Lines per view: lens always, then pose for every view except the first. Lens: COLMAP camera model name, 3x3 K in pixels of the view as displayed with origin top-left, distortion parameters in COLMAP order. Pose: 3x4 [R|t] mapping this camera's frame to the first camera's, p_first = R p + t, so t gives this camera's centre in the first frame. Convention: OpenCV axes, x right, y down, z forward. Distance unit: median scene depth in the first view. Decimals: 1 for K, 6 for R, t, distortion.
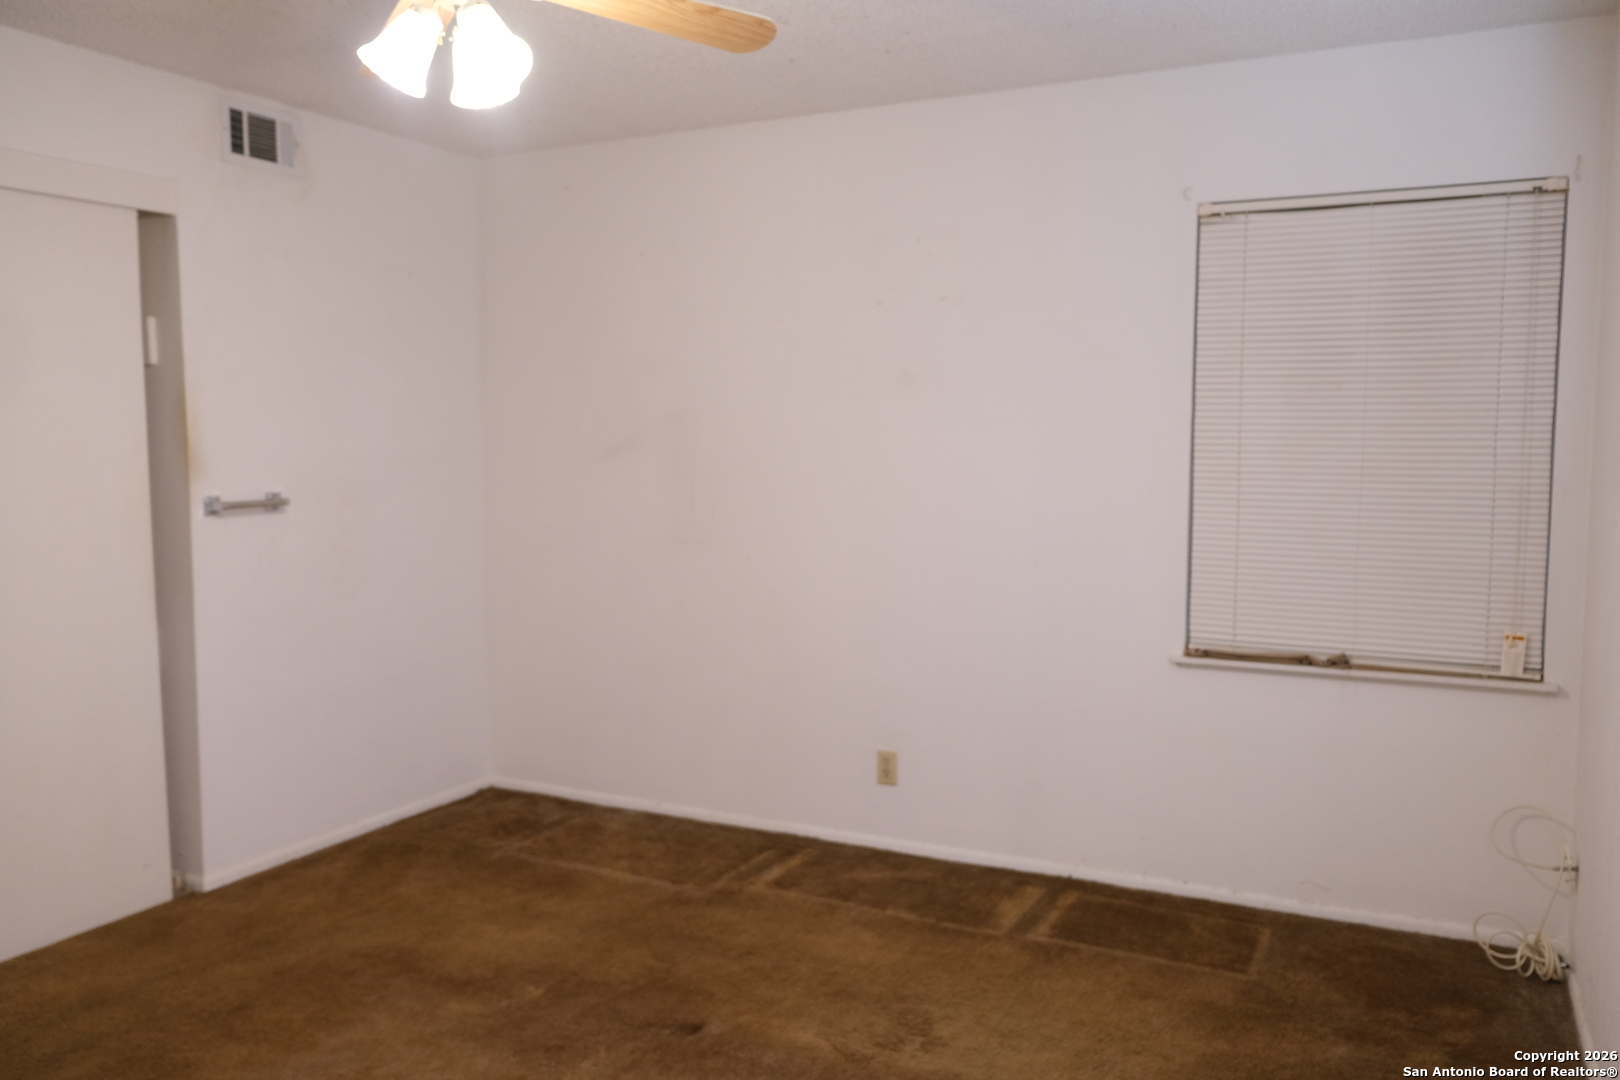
lens RADIAL K [[1268.1, 0, 808.8], [0, 1268.1, 539.3], [0, 0, 1]] dist [-0.033980, 0.027894]
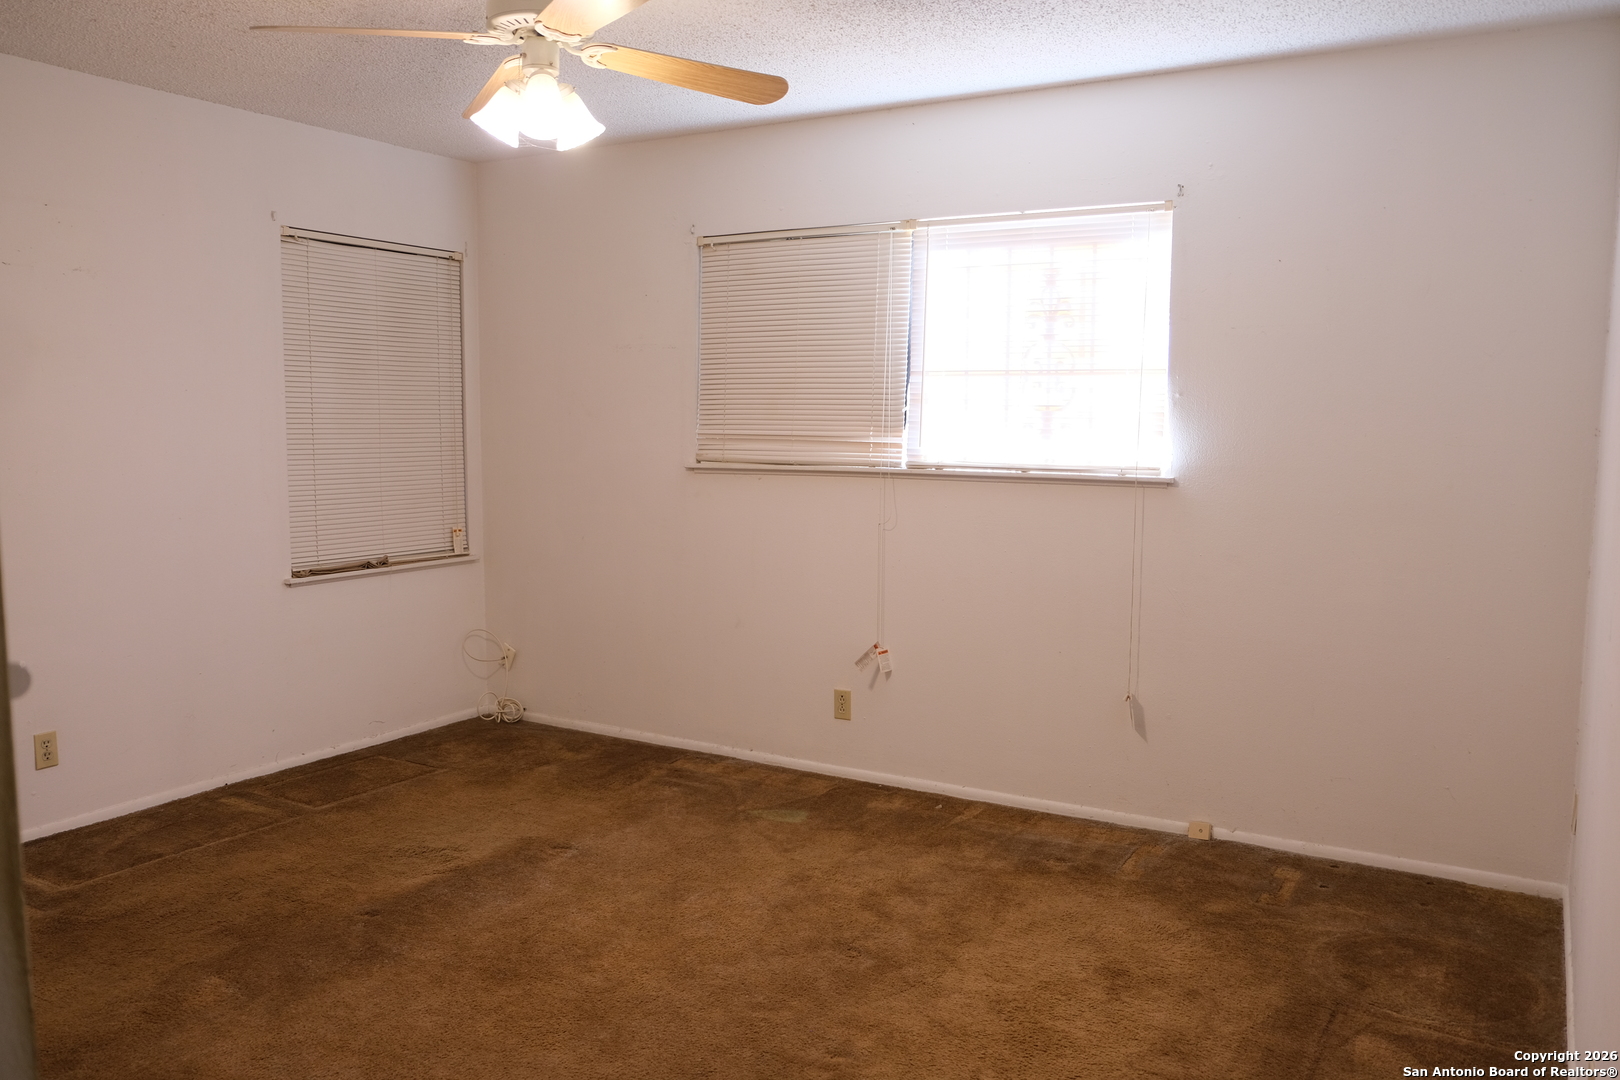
lens RADIAL K [[1268.1, 0, 811.5], [0, 1268.1, 541.0], [0, 0, 1]] dist [-0.033980, 0.027894]
pose [[0.056913, -0.097684, 0.993589, -1.020888], [0.079893, 0.992456, 0.092997, -0.024020], [-0.995177, 0.074088, 0.064288, 0.424287]]
